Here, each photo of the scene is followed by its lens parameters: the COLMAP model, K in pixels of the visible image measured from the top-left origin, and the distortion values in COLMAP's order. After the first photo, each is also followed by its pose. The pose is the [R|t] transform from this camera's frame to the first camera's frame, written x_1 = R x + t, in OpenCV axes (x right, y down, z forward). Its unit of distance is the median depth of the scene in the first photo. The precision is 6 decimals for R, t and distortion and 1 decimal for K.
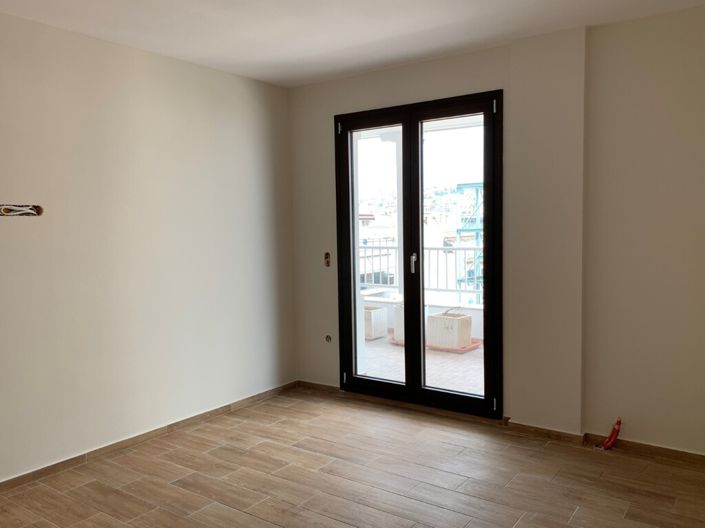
lens RADIAL K [[556.5, 0, 352.5], [0, 556.5, 264.0], [0, 0, 1]] dist [0.004243, -0.006699]
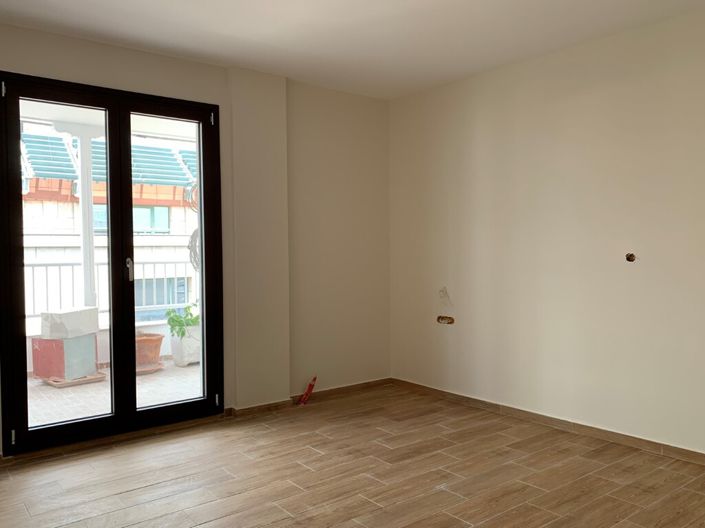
lens RADIAL K [[556.5, 0, 352.5], [0, 556.5, 264.0], [0, 0, 1]] dist [0.004243, -0.006699]
pose [[0.300229, -0.019155, 0.953675, -0.663287], [0.059866, 0.998206, 0.001203, 0.008955], [-0.951987, 0.056732, 0.300837, 0.422674]]
